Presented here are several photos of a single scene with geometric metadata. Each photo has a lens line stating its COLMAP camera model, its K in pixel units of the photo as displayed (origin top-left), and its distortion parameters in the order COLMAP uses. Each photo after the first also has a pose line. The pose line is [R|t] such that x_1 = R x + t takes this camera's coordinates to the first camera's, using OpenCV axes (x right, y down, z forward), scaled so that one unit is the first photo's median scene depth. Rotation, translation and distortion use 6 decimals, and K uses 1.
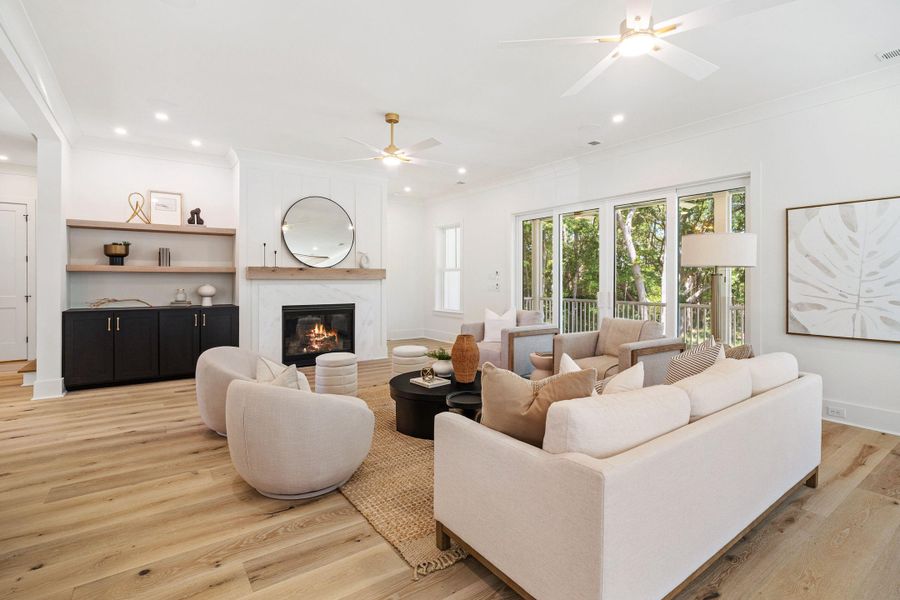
lens RADIAL K [[430.0, 0, 452.9], [0, 430.0, 279.6], [0, 0, 1]] dist [0.000566, 0.003095]
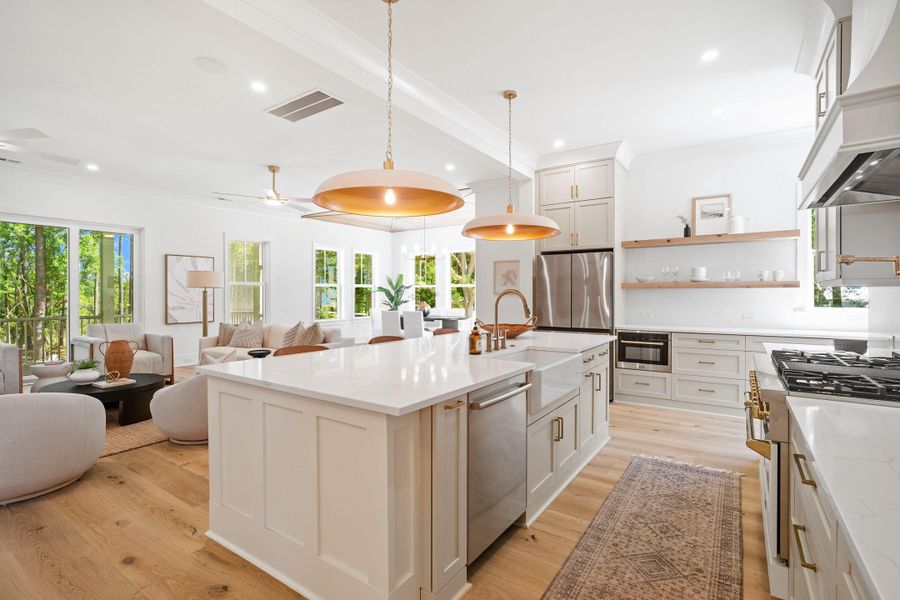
lens RADIAL K [[430.0, 0, 447.5], [0, 430.0, 299.5], [0, 0, 1]] dist [0.000566, 0.003095]
pose [[-0.346613, -0.004988, 0.937995, -1.574705], [0.000666, 0.999984, 0.005564, 0.016440], [-0.938008, 0.002553, -0.346604, 0.634217]]
